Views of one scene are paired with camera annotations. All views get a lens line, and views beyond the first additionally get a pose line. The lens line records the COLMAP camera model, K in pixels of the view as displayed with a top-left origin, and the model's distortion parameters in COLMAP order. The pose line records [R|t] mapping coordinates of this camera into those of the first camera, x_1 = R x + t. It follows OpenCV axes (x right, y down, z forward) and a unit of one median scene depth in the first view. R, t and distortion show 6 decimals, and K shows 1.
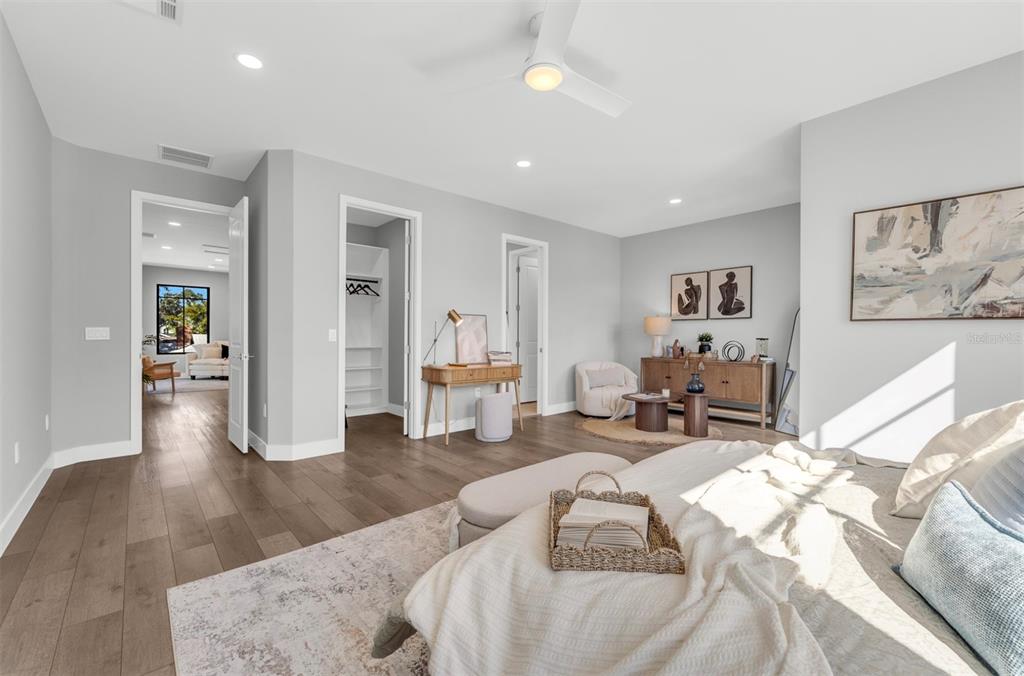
lens RADIAL K [[426.2, 0, 508.7], [0, 426.2, 335.8], [0, 0, 1]] dist [-0.001674, -0.000094]
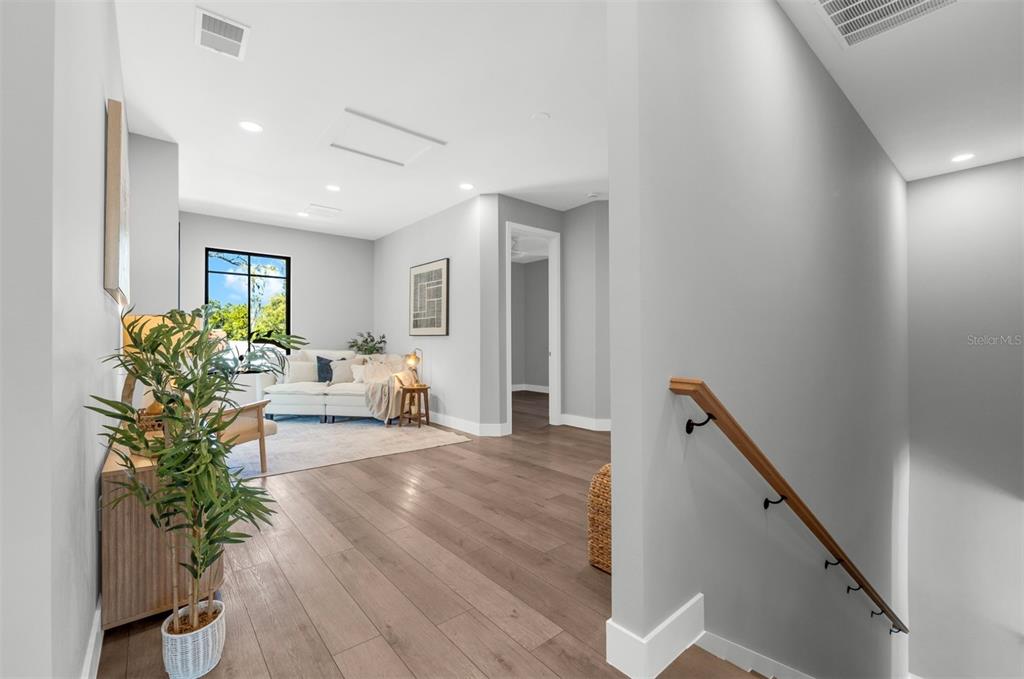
lens RADIAL K [[446.0, 0, 501.6], [0, 446.0, 344.1], [0, 0, 1]] dist [0.002186, 0.000280]
pose [[0.998178, -0.003968, -0.060202, -0.396984], [0.004250, 0.999981, 0.004570, 0.002599], [0.060183, -0.004817, 0.998176, 0.431947]]
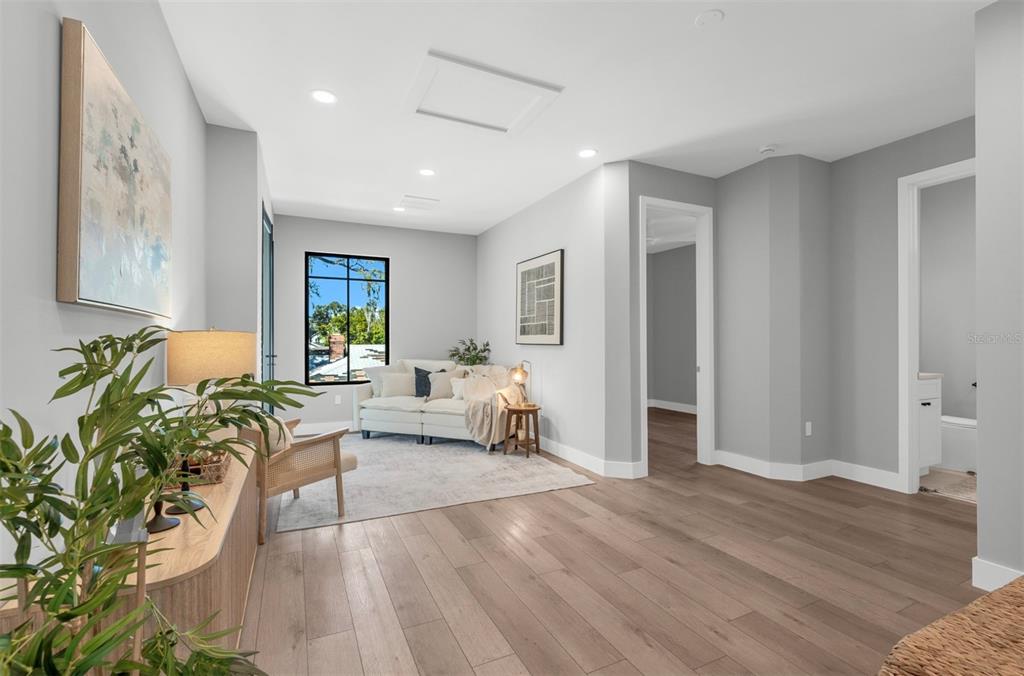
lens RADIAL K [[465.9, 0, 501.9], [0, 465.9, 338.8], [0, 0, 1]] dist [0.002408, -0.000216]
pose [[0.955157, -0.009425, -0.295949, -0.414709], [0.006622, 0.999923, -0.010470, -0.006558], [0.296025, 0.008041, 0.955146, 0.509798]]
